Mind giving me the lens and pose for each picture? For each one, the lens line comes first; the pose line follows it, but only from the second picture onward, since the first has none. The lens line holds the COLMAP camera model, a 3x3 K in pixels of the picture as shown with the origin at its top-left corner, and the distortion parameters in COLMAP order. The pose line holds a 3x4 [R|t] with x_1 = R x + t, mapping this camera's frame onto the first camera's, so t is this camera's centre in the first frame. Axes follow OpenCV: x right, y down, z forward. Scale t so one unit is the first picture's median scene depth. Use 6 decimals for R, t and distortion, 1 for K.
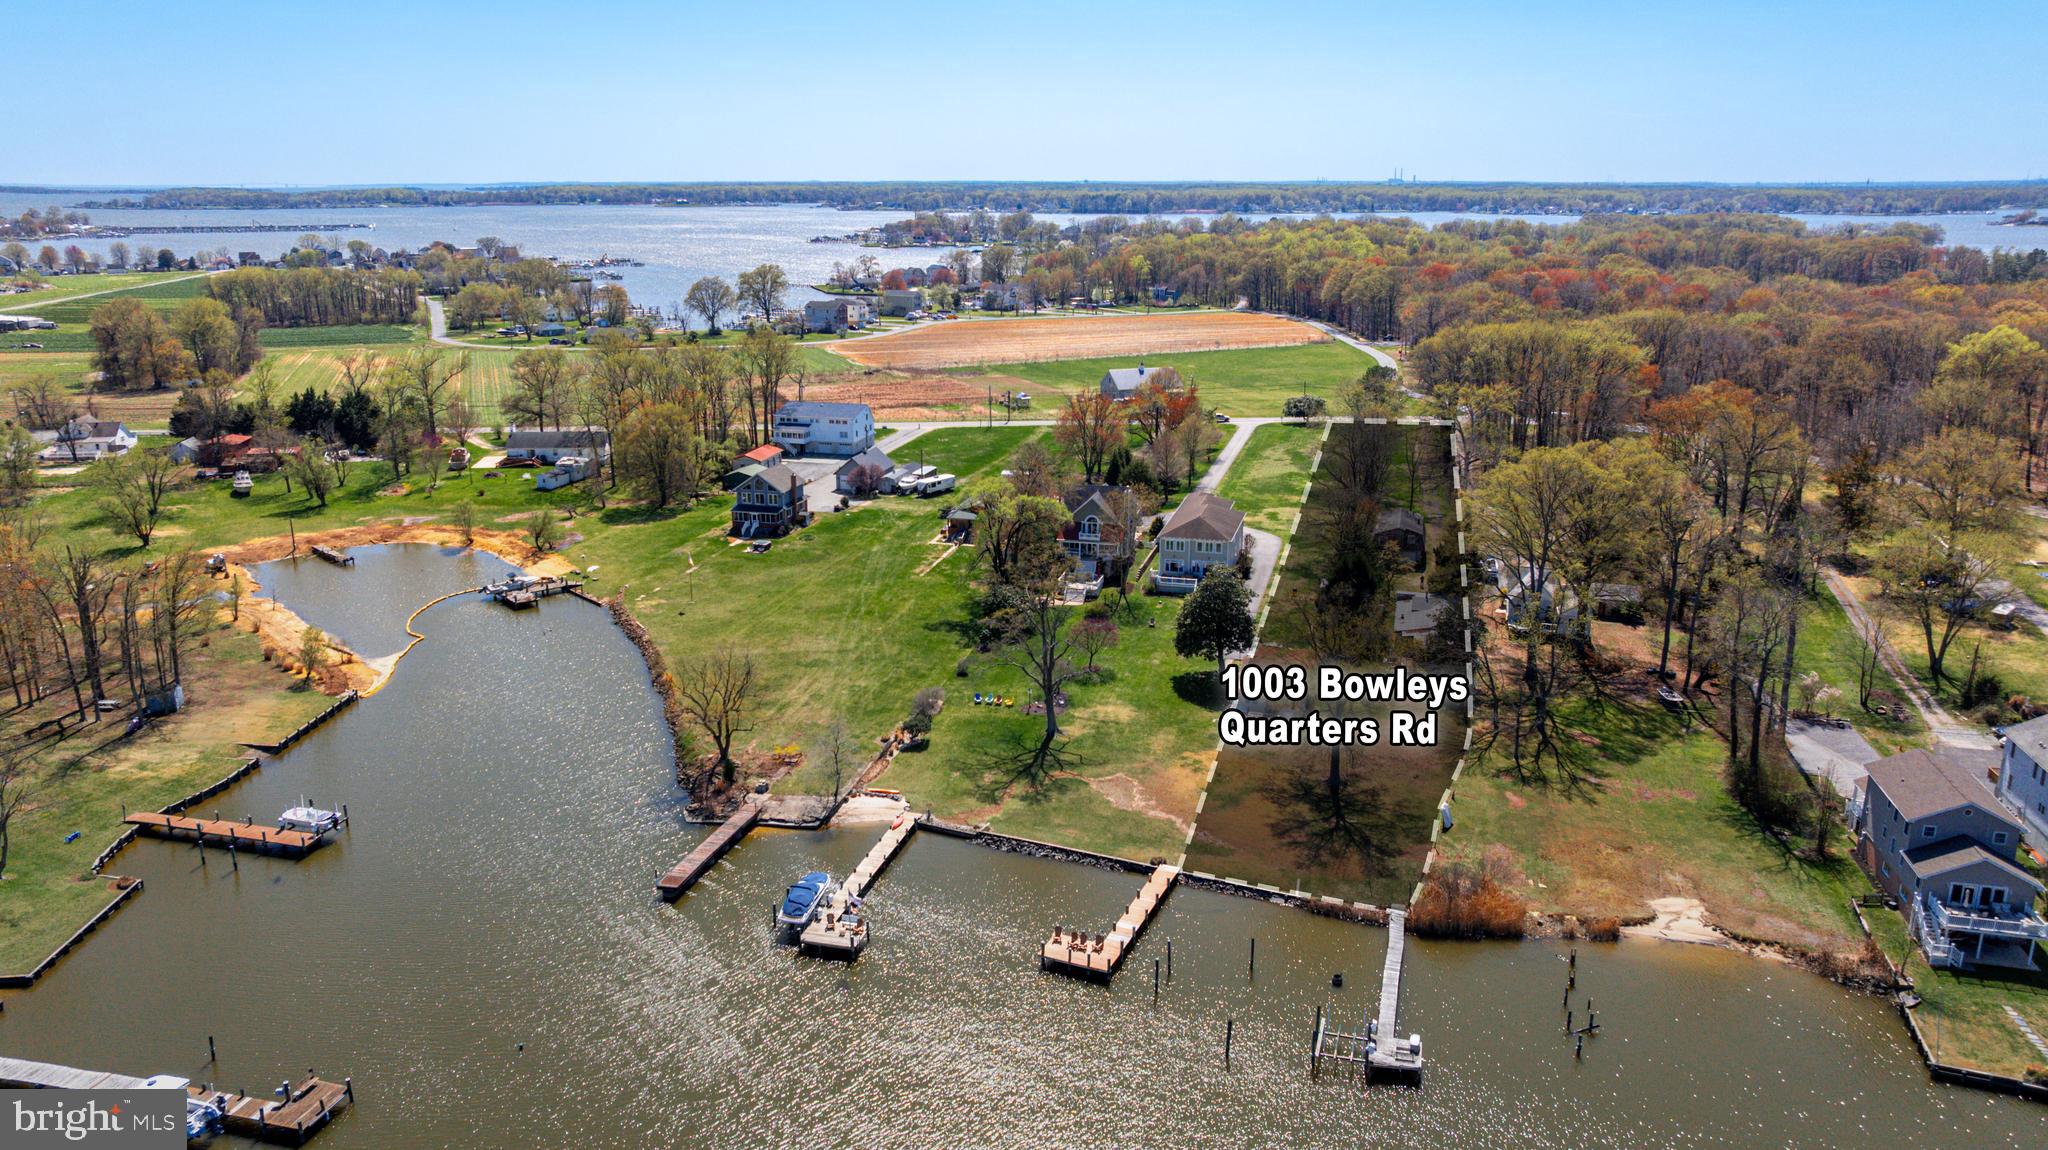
lens RADIAL K [[1452.4, 0, 1026.1], [0, 1452.4, 562.4], [0, 0, 1]] dist [-0.011893, -0.012503]
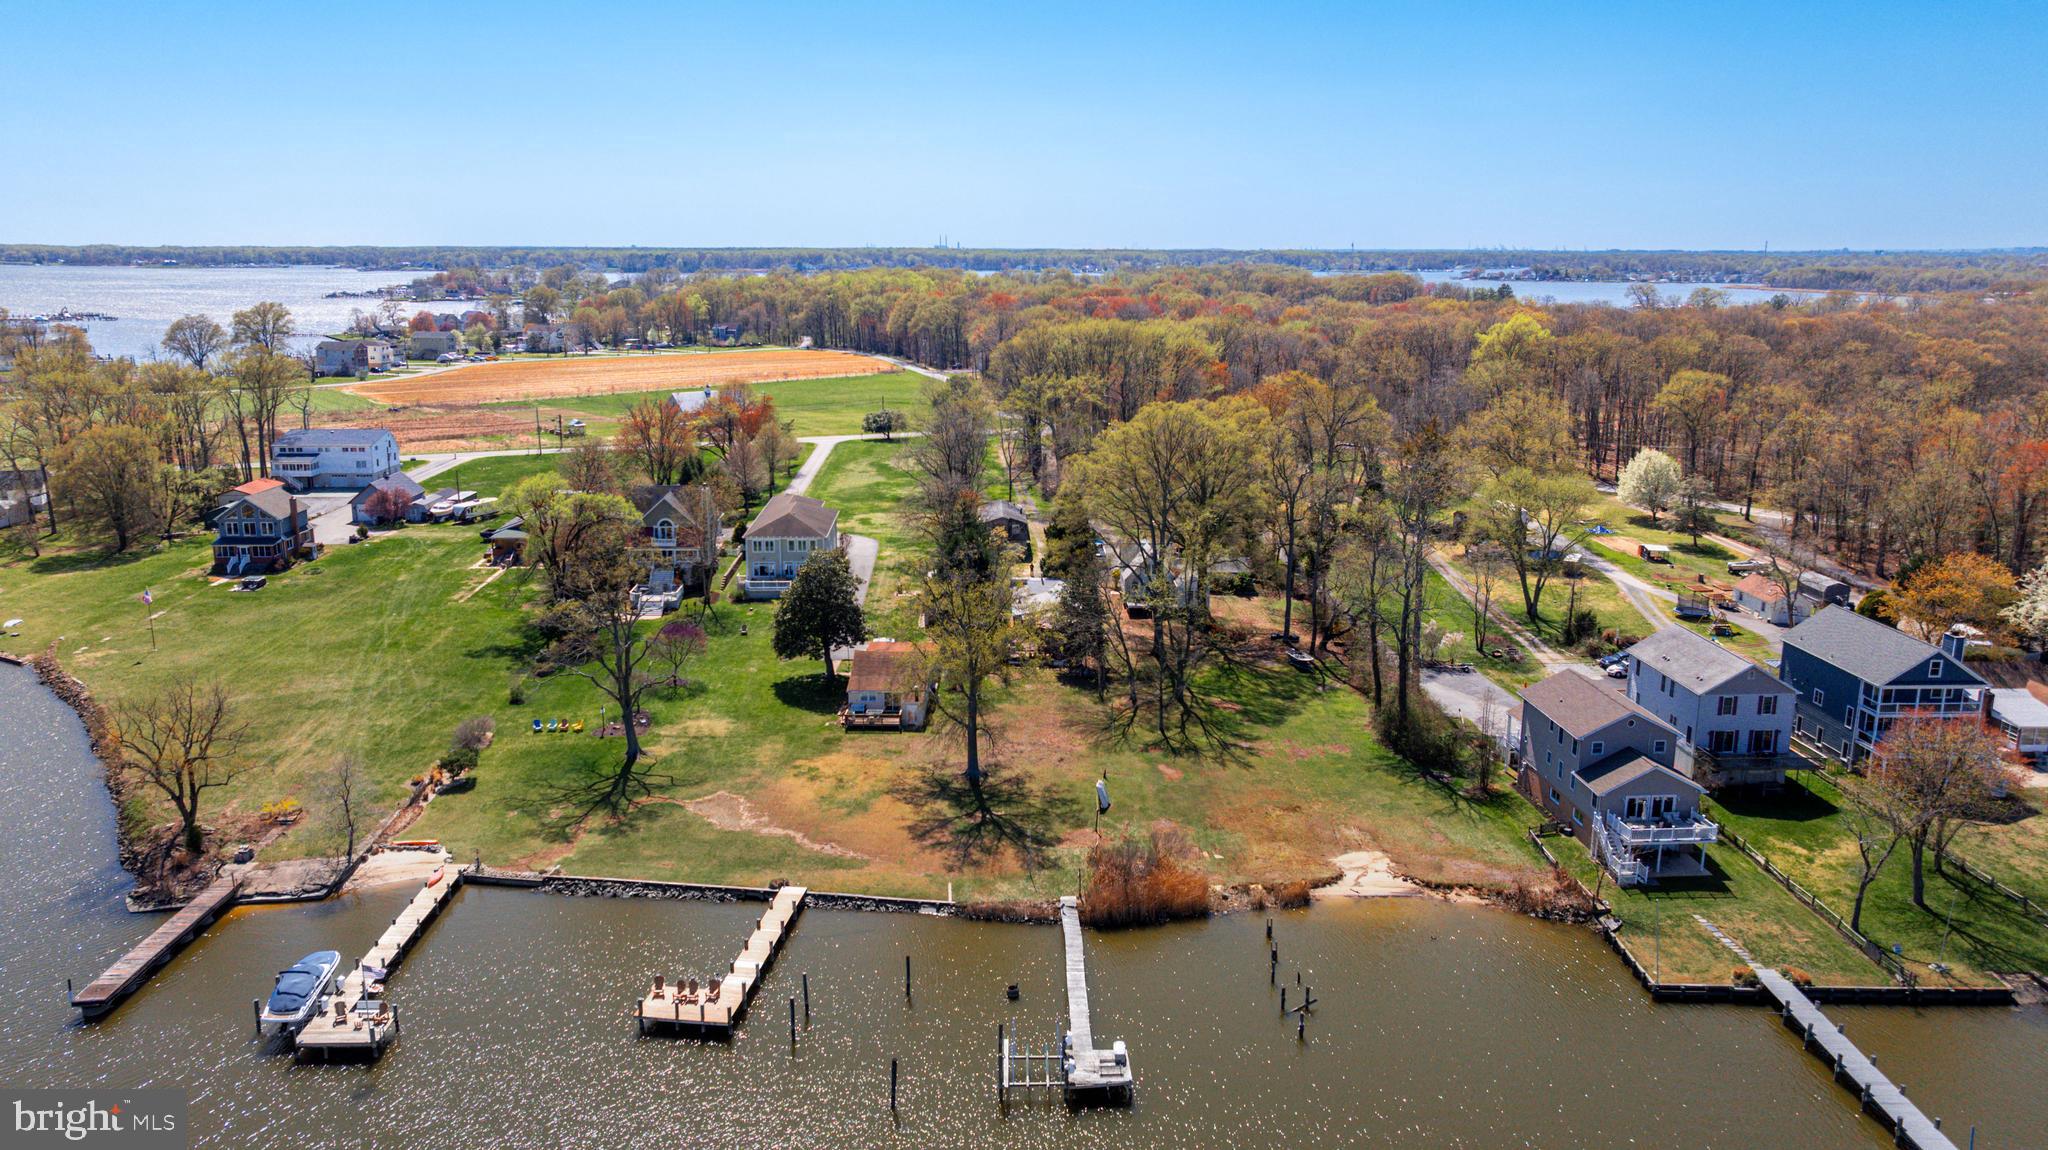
lens RADIAL K [[1452.4, 0, 1026.1], [0, 1452.4, 562.4], [0, 0, 1]] dist [-0.011893, -0.012503]
pose [[0.955690, -0.059644, 0.288270, -0.000212], [0.071927, 0.996890, -0.032195, 0.040787], [-0.285453, 0.051503, 0.957008, 0.112557]]
